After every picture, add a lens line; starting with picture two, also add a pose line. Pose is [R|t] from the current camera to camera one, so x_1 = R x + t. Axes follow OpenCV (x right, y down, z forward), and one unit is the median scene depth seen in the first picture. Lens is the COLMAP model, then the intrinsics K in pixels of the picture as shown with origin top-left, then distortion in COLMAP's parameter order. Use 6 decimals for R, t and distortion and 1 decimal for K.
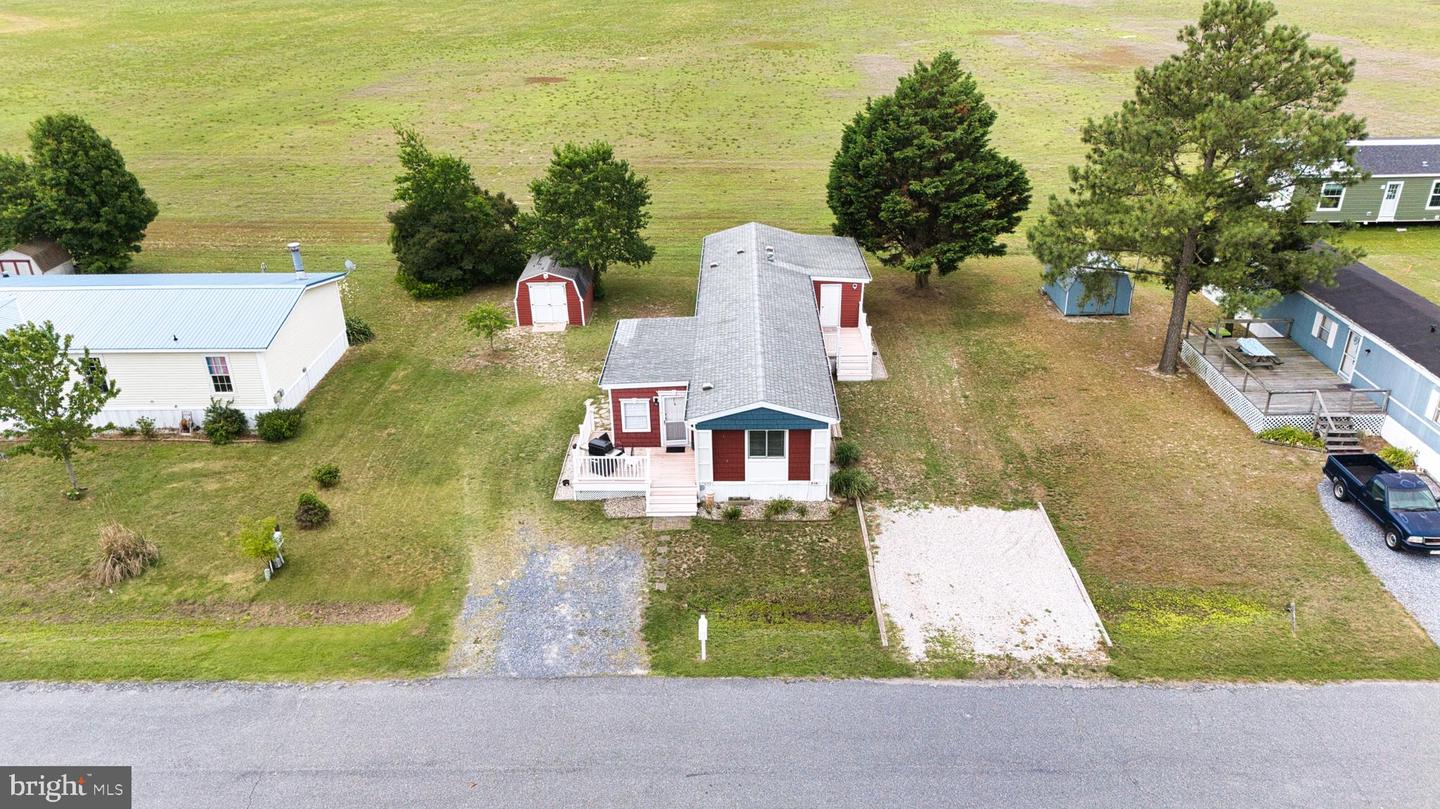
lens RADIAL K [[1015.3, 0, 727.9], [0, 1015.3, 412.3], [0, 0, 1]] dist [0.071410, -0.071971]
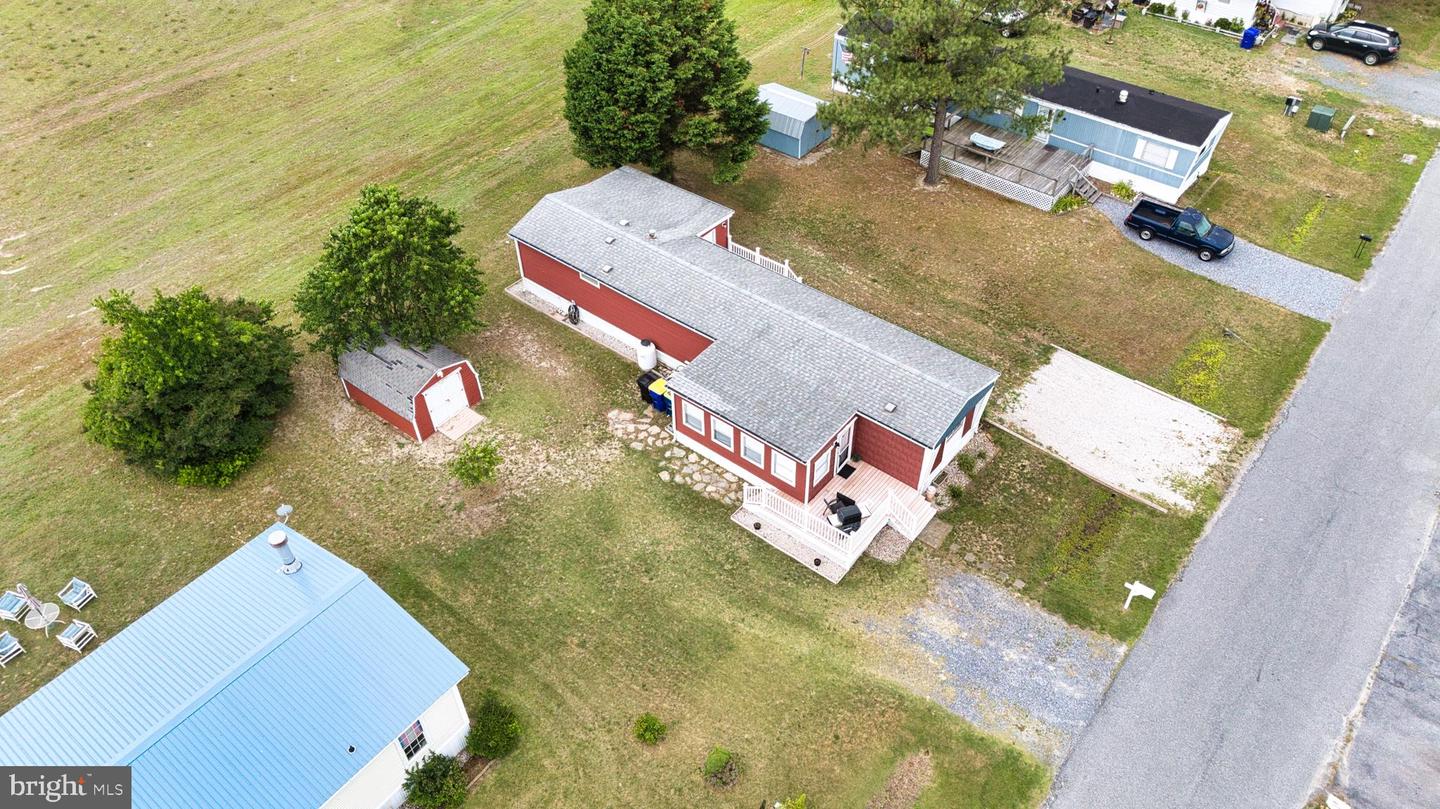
lens RADIAL K [[1015.3, 0, 727.9], [0, 1015.3, 412.3], [0, 0, 1]] dist [0.071410, -0.071971]
pose [[0.615892, -0.541437, 0.572296, -0.736830], [0.341977, 0.838147, 0.424926, -0.531952], [-0.709739, -0.065997, 0.701367, 0.387155]]
